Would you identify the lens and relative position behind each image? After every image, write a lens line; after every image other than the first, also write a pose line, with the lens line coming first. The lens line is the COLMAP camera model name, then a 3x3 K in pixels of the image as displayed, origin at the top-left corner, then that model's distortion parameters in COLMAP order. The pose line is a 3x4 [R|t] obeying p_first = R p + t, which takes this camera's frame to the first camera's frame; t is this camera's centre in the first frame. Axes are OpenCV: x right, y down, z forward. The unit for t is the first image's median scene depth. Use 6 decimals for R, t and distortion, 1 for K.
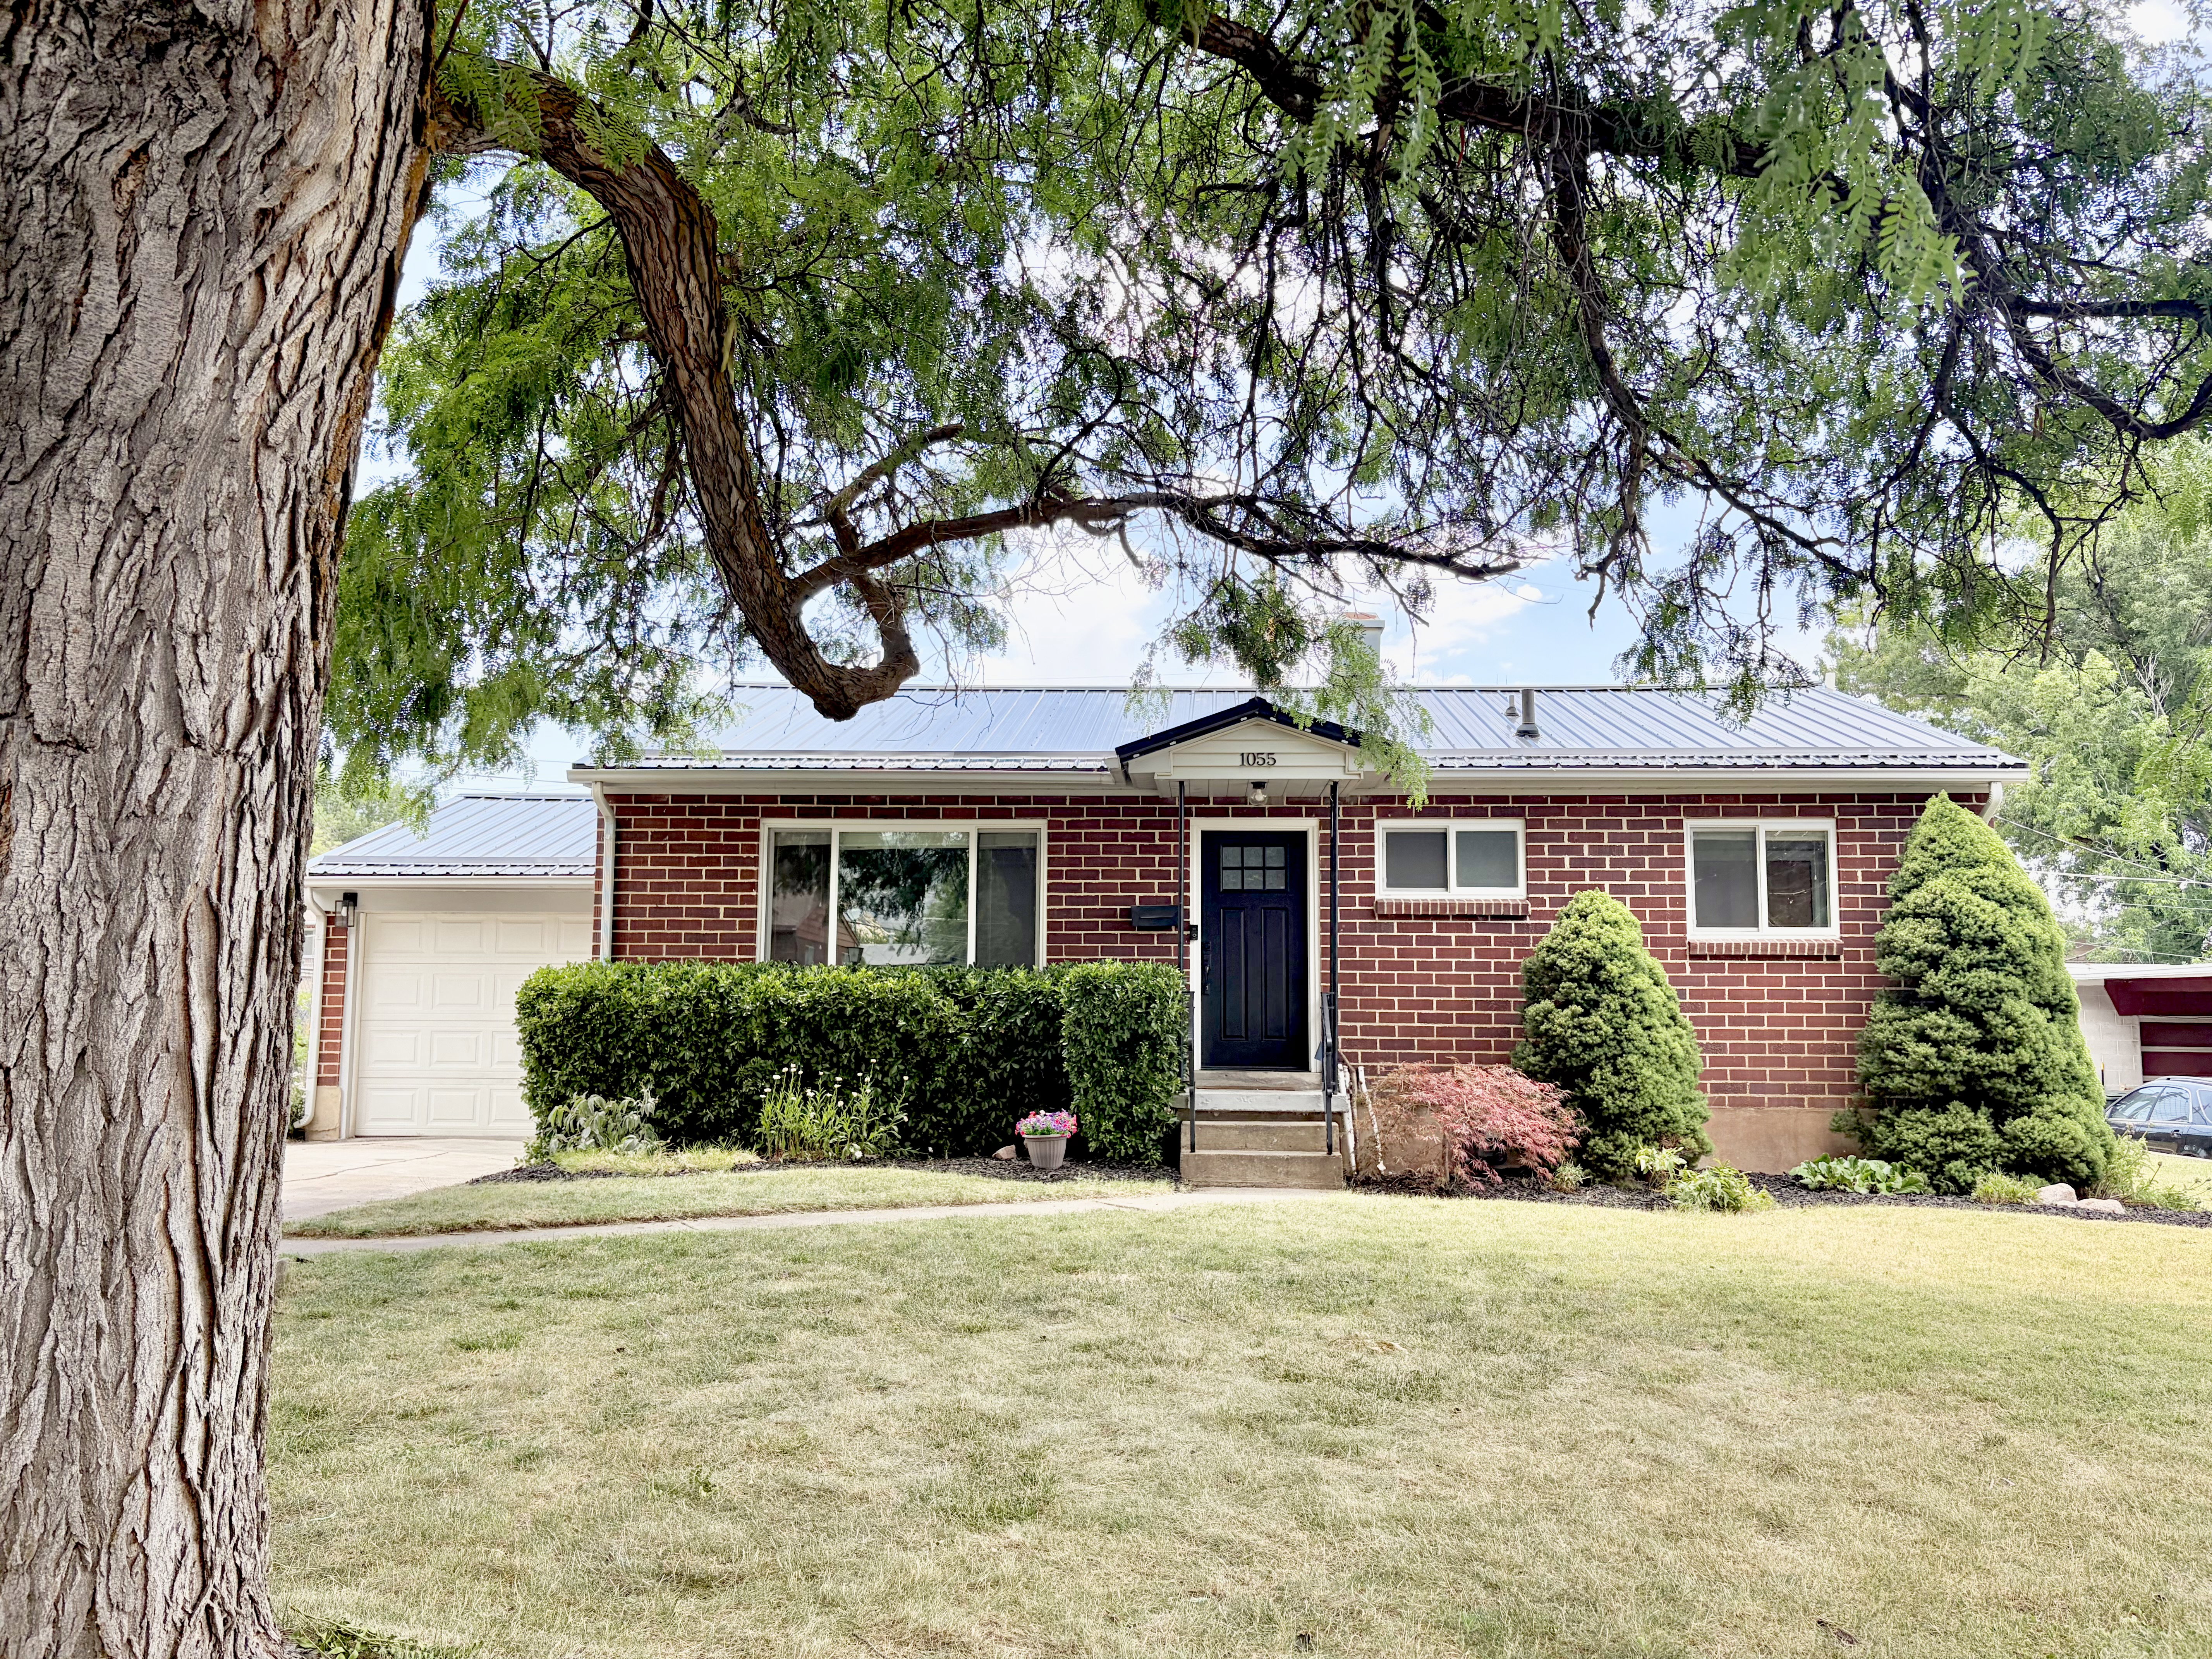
lens RADIAL K [[1682.3, 0, 1106.2], [0, 1682.3, 827.5], [0, 0, 1]] dist [0.057167, -0.005253]
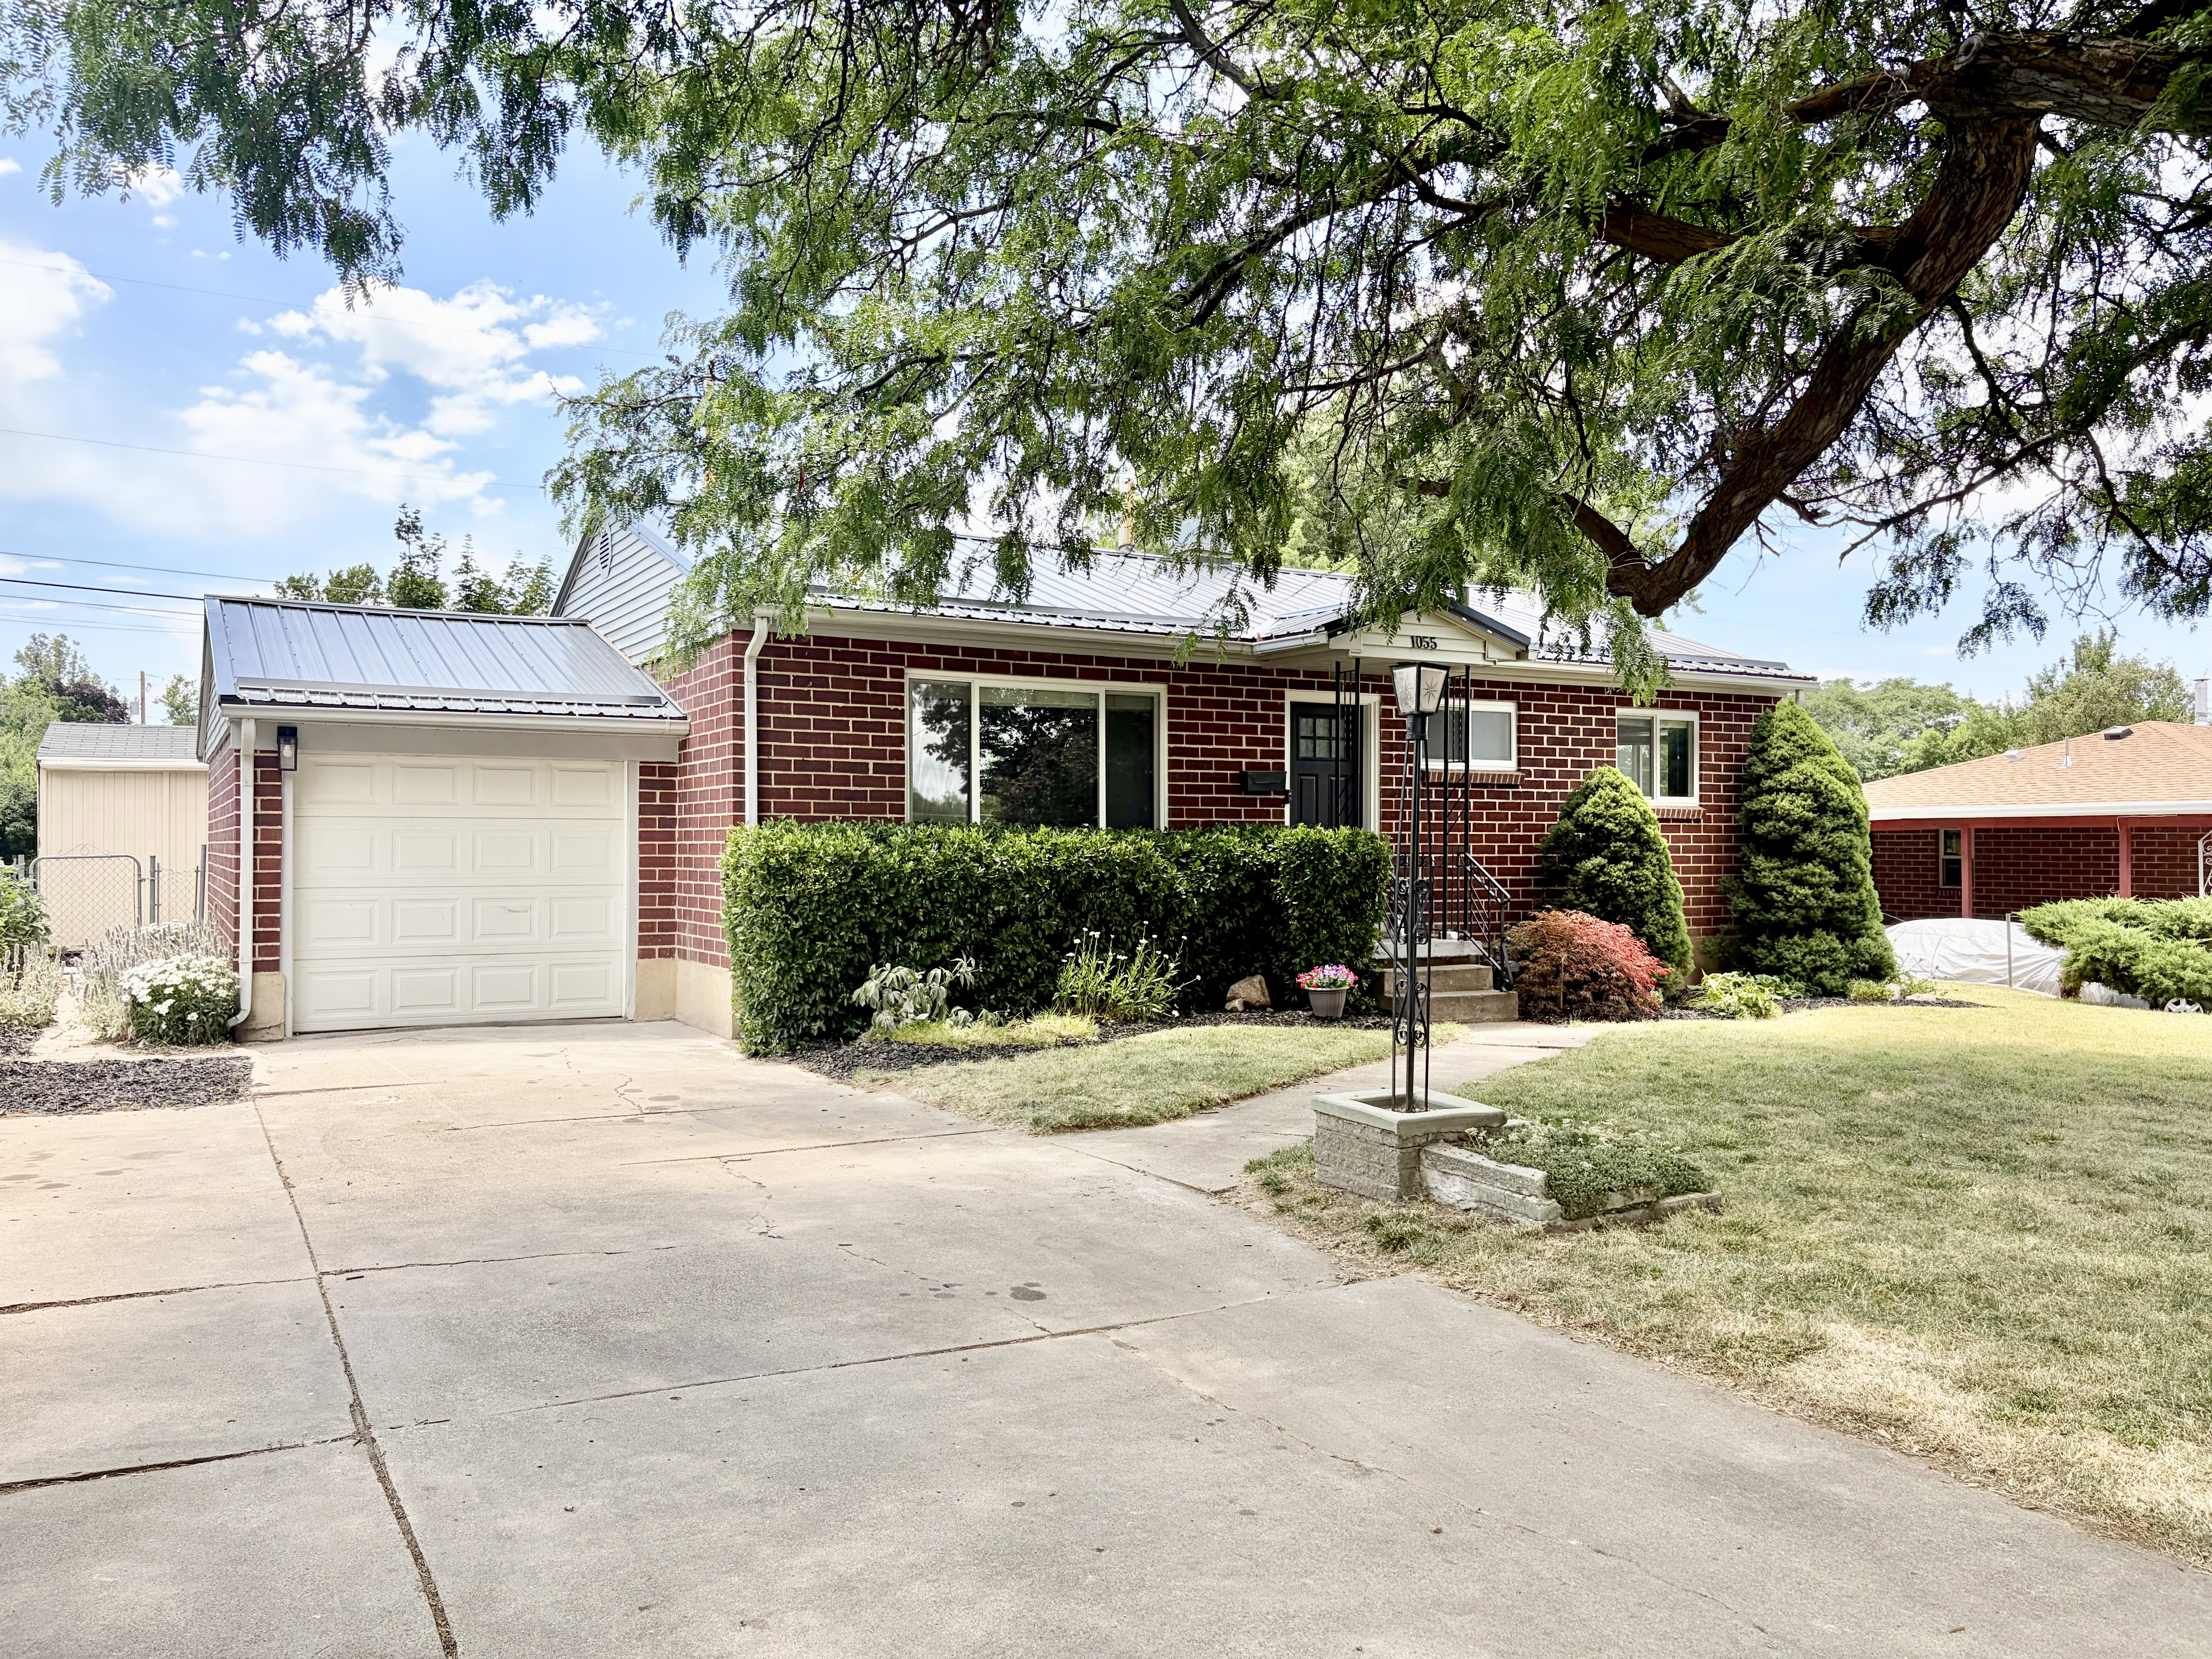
lens RADIAL K [[1682.3, 0, 1106.5], [0, 1682.3, 834.6], [0, 0, 1]] dist [0.057167, -0.005253]
pose [[0.847024, -0.000312, 0.531555, -0.663829], [-0.050792, 0.995377, 0.081520, 0.005250], [-0.529123, -0.096048, 0.843092, 0.164170]]
